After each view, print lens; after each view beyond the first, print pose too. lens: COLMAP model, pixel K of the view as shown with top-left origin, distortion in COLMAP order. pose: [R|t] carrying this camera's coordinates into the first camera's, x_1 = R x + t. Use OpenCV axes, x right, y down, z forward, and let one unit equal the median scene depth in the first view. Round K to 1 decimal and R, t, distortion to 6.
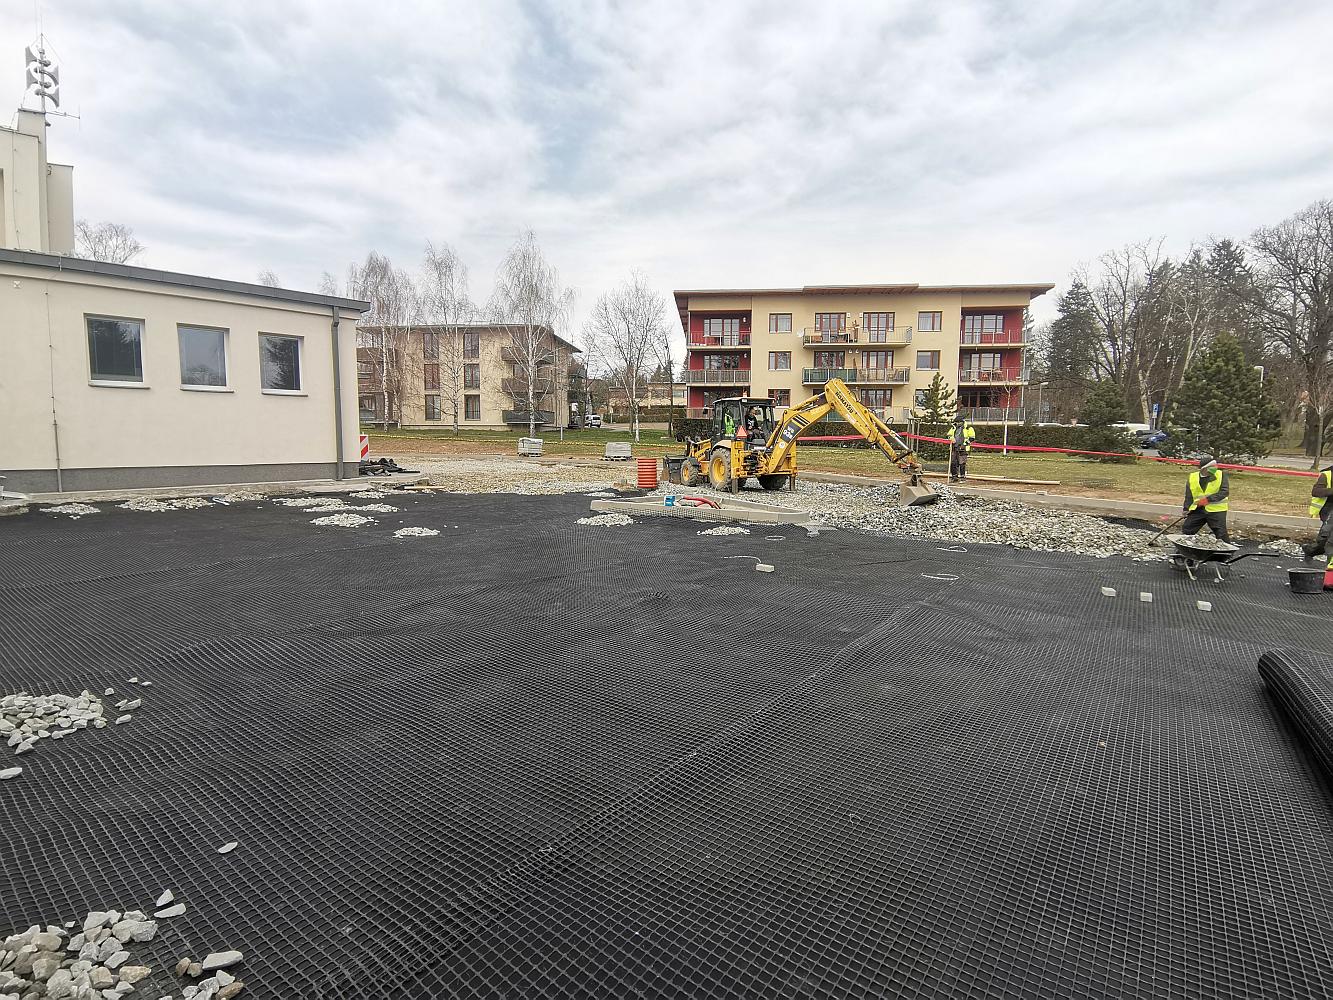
lens RADIAL K [[647.9, 0, 662.7], [0, 647.9, 491.0], [0, 0, 1]] dist [0.000835, -0.008662]
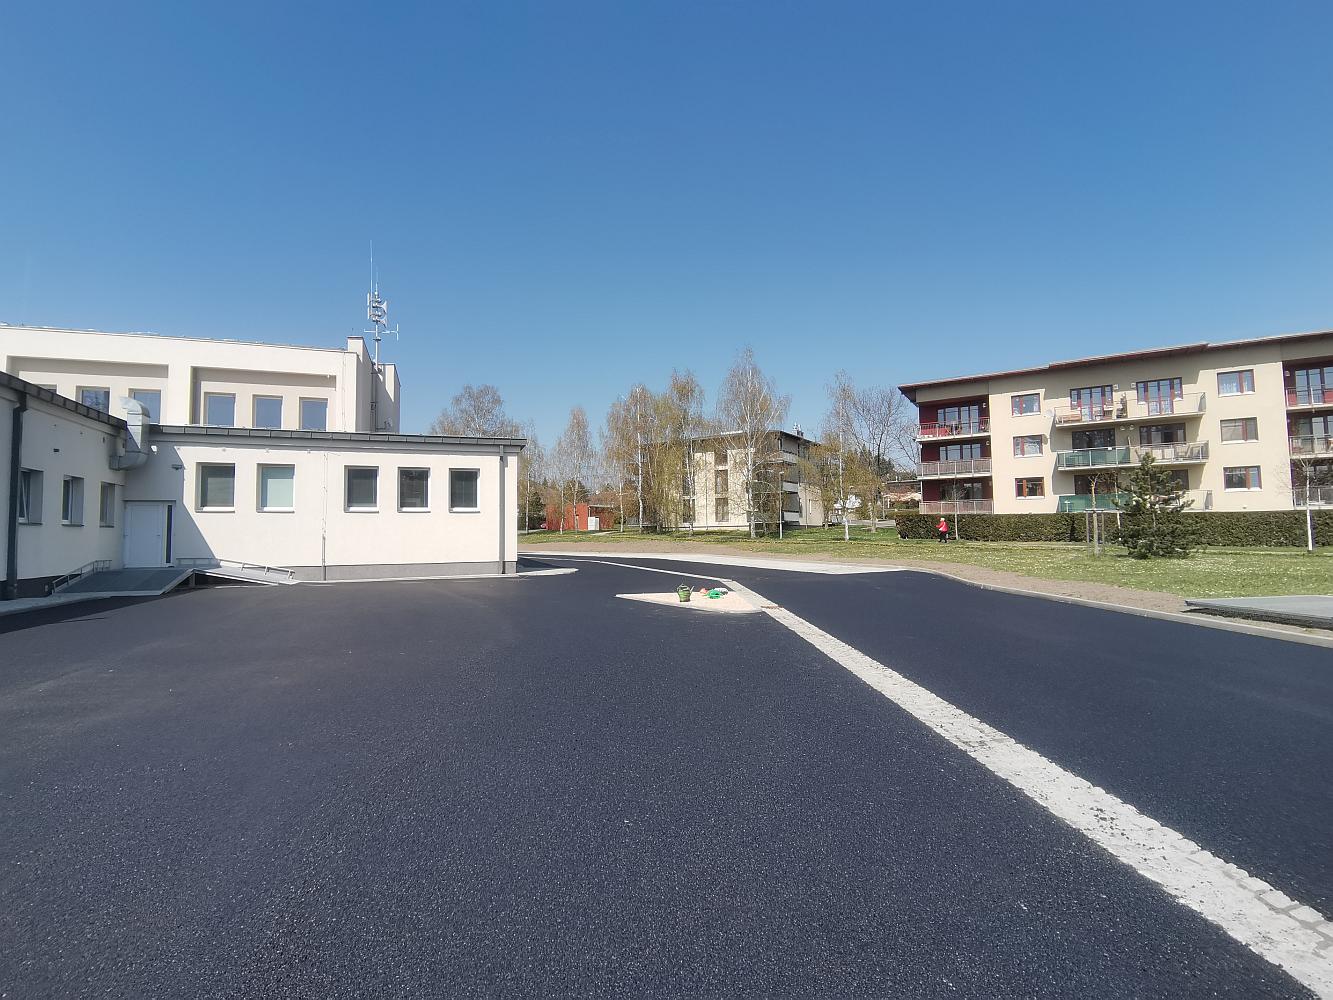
lens RADIAL K [[647.9, 0, 662.7], [0, 647.9, 491.0], [0, 0, 1]] dist [0.000835, -0.008662]
pose [[0.893739, -0.049022, -0.445901, 0.125546], [-0.018271, 0.989208, -0.145373, -0.000397], [0.448215, 0.138072, 0.883198, -0.006794]]
